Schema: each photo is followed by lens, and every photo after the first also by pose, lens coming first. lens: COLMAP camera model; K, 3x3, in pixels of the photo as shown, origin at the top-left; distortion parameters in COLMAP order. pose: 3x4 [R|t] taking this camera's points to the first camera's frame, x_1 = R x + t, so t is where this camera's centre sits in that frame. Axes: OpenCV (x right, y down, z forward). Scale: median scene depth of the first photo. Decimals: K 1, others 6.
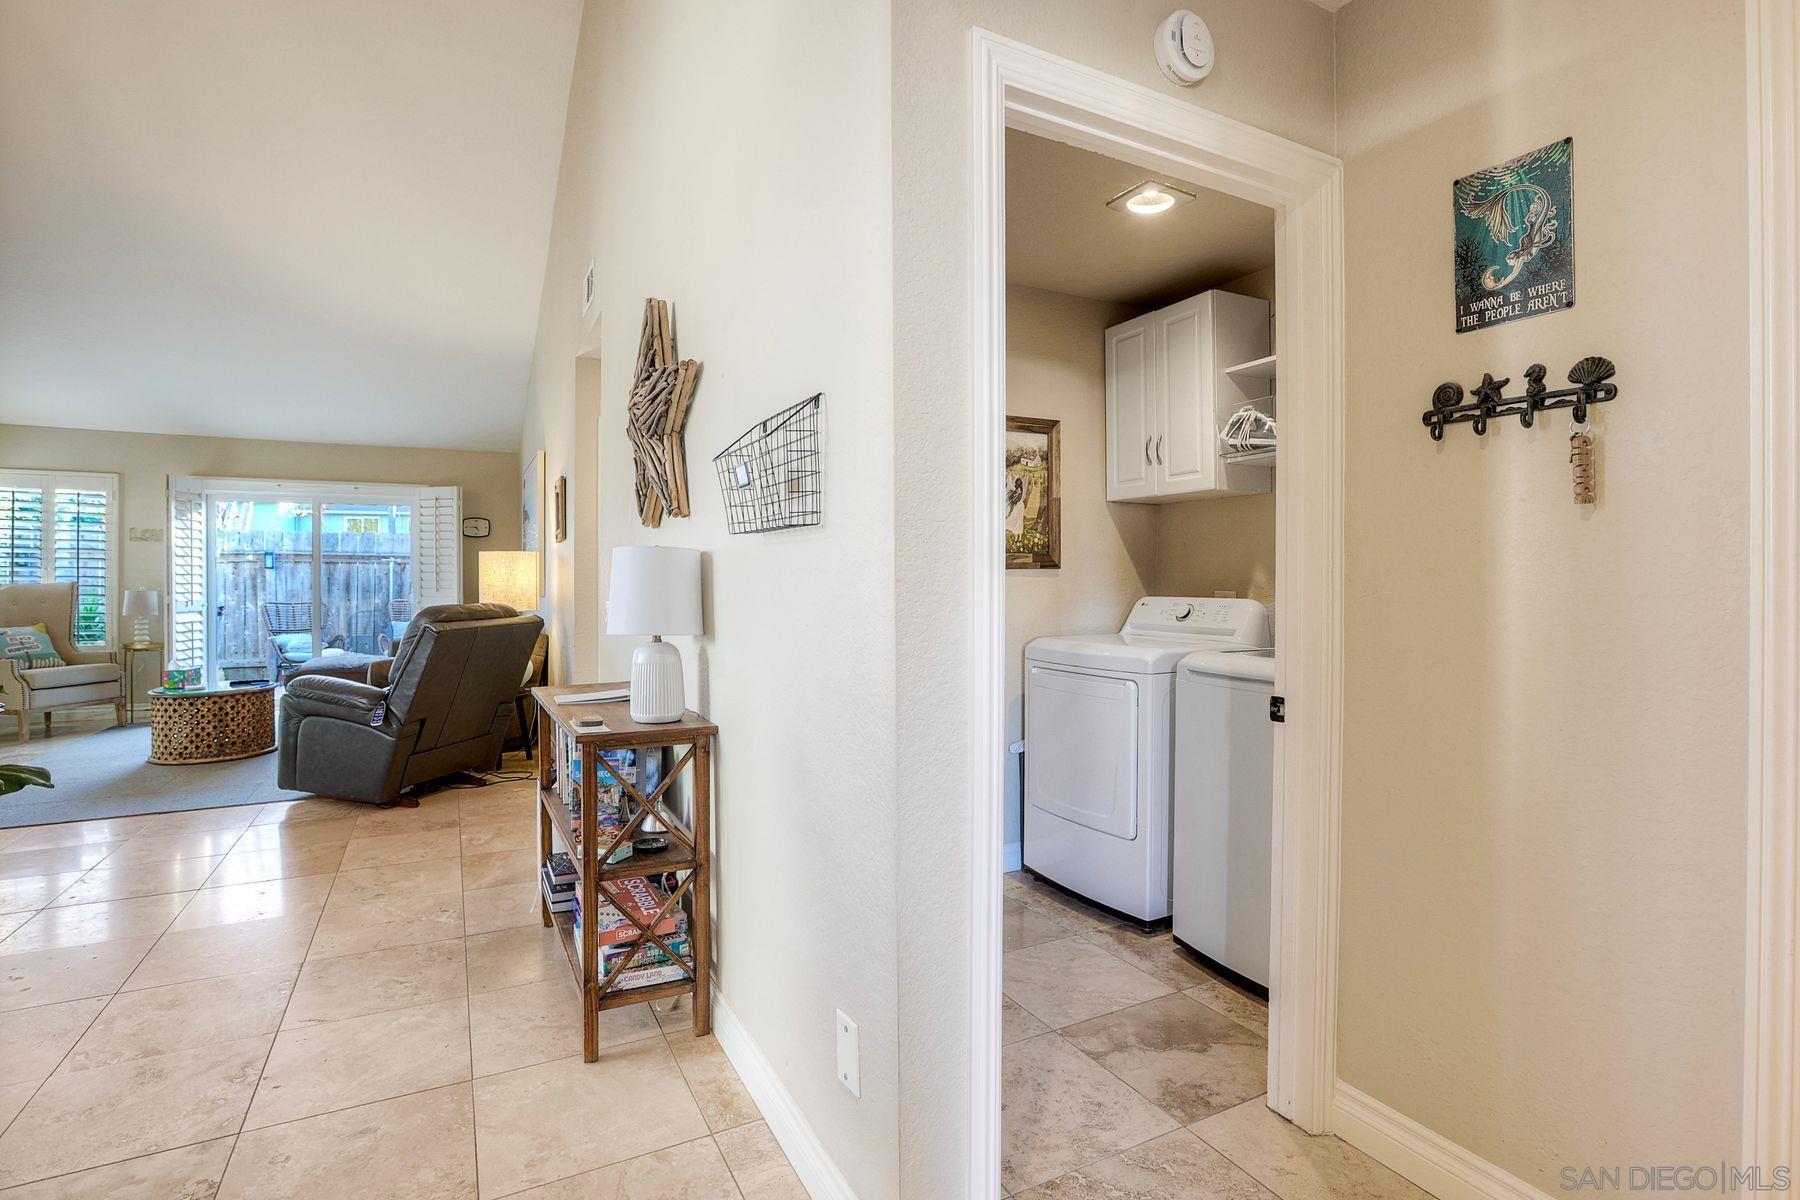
lens RADIAL K [[865.7, 0, 905.3], [0, 865.7, 582.1], [0, 0, 1]] dist [-0.060364, 0.029440]
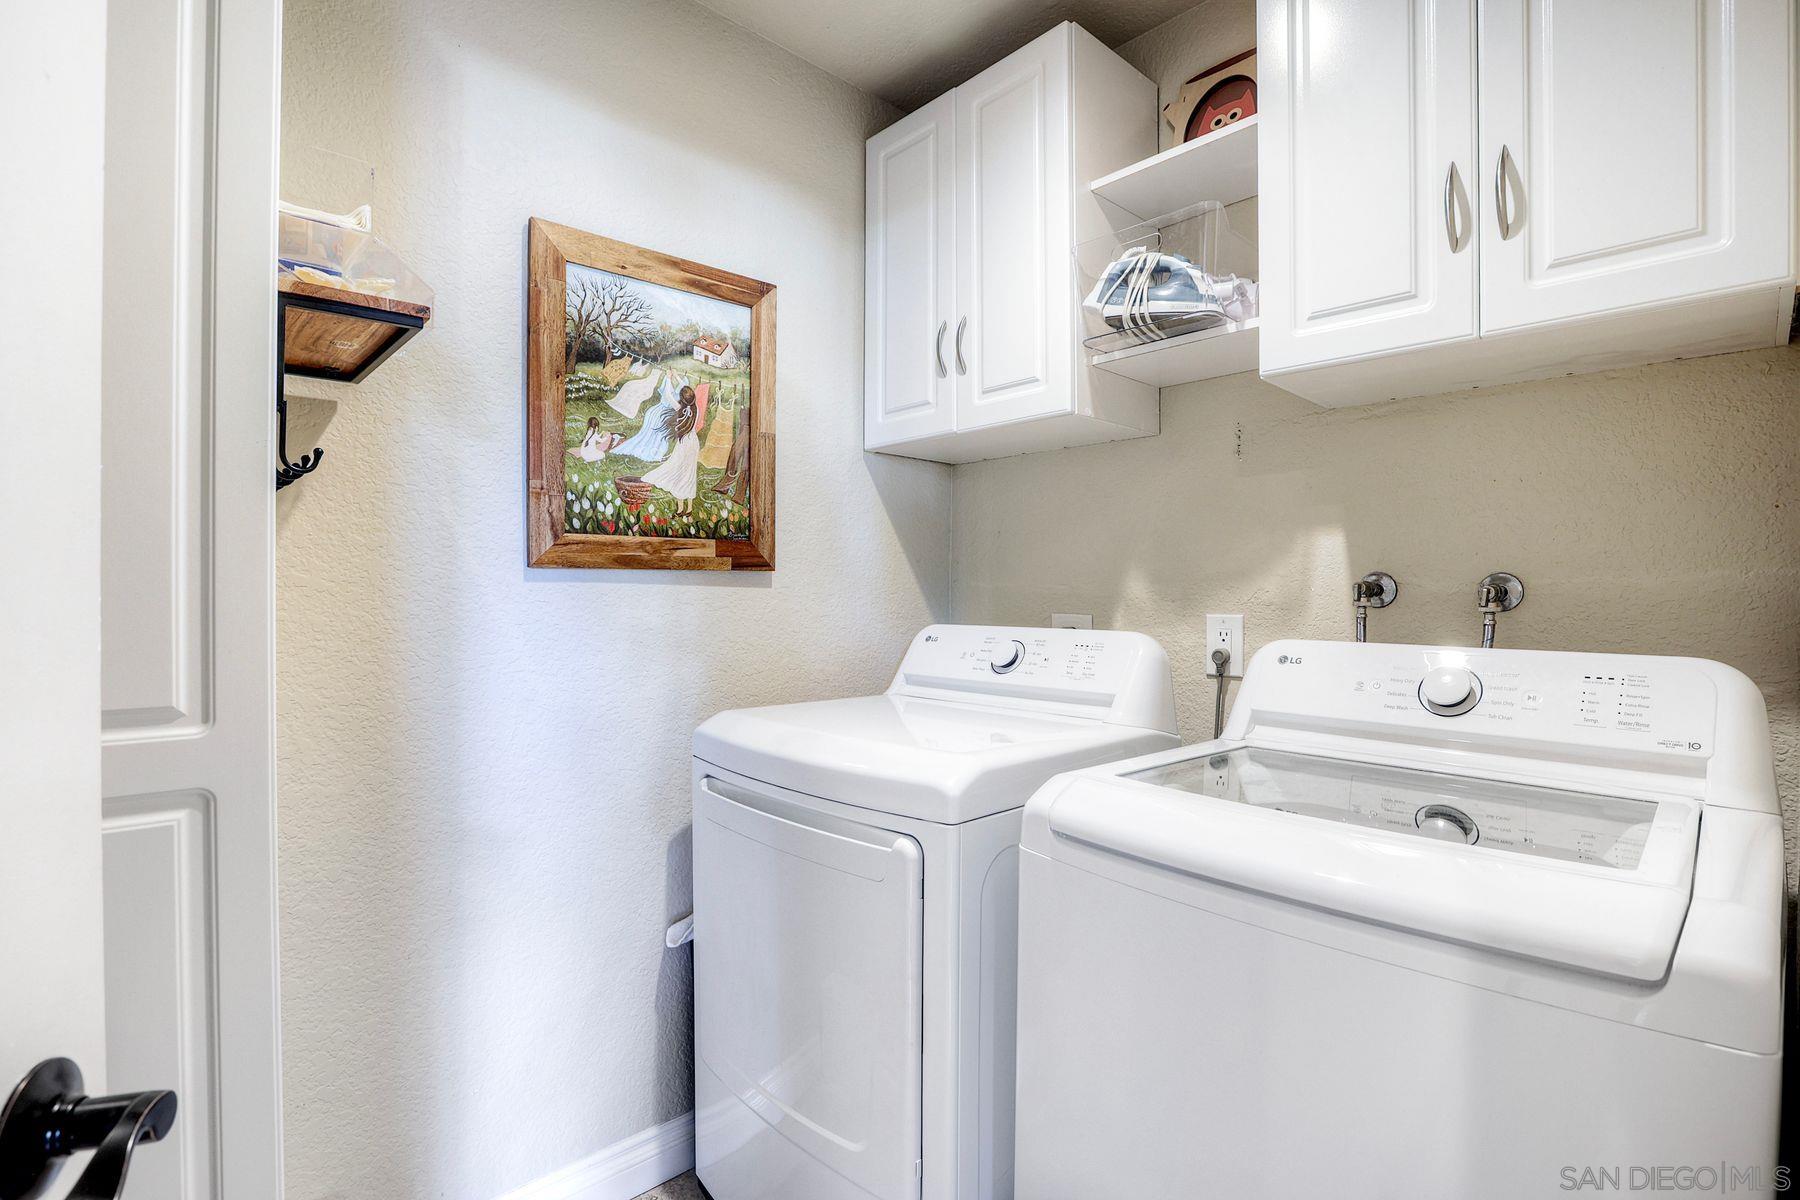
lens RADIAL K [[837.4, 0, 898.2], [0, 837.4, 591.4], [0, 0, 1]] dist [-0.052870, 0.019964]
pose [[0.970083, 0.007902, 0.242647, 0.132516], [-0.007413, 0.999968, -0.002928, -0.001934], [-0.242662, 0.001042, 0.970110, 0.503773]]
